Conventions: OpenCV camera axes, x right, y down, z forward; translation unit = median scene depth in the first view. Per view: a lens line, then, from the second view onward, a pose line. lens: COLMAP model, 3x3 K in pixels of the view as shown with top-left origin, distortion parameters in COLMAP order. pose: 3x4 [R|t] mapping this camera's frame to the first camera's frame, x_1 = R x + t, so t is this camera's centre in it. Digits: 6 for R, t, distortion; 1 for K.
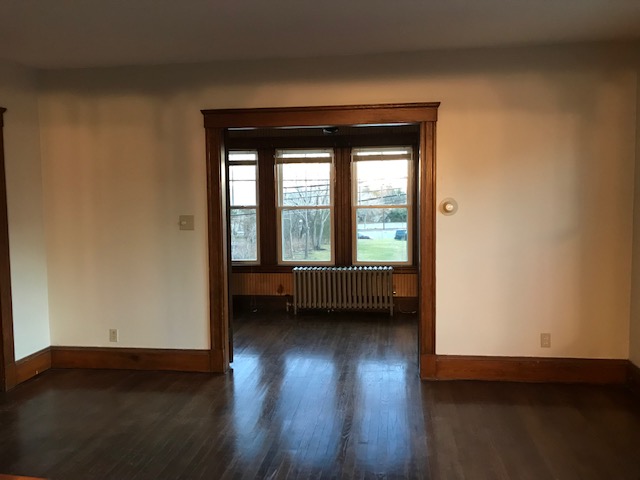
lens RADIAL K [[522.9, 0, 320.0], [0, 522.9, 240.0], [0, 0, 1]] dist [0.059858, -0.004374]
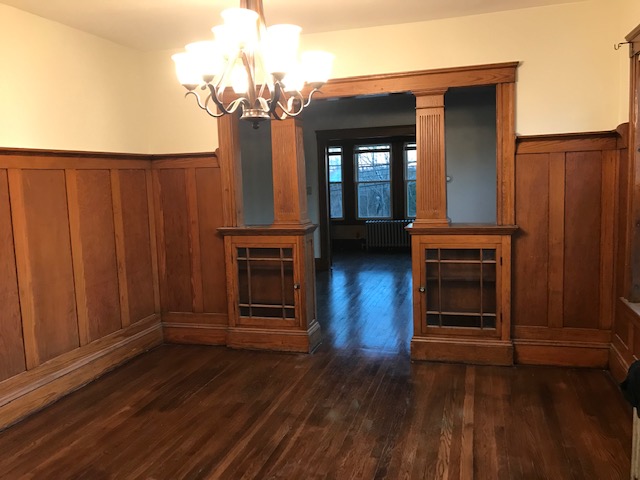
lens RADIAL K [[522.9, 0, 320.0], [0, 522.9, 240.0], [0, 0, 1]] dist [0.059858, -0.004374]
pose [[0.989254, -0.006343, -0.146072, 0.040775], [0.012752, 0.998995, 0.042979, 0.040109], [0.145653, -0.044380, 0.988340, -0.559760]]
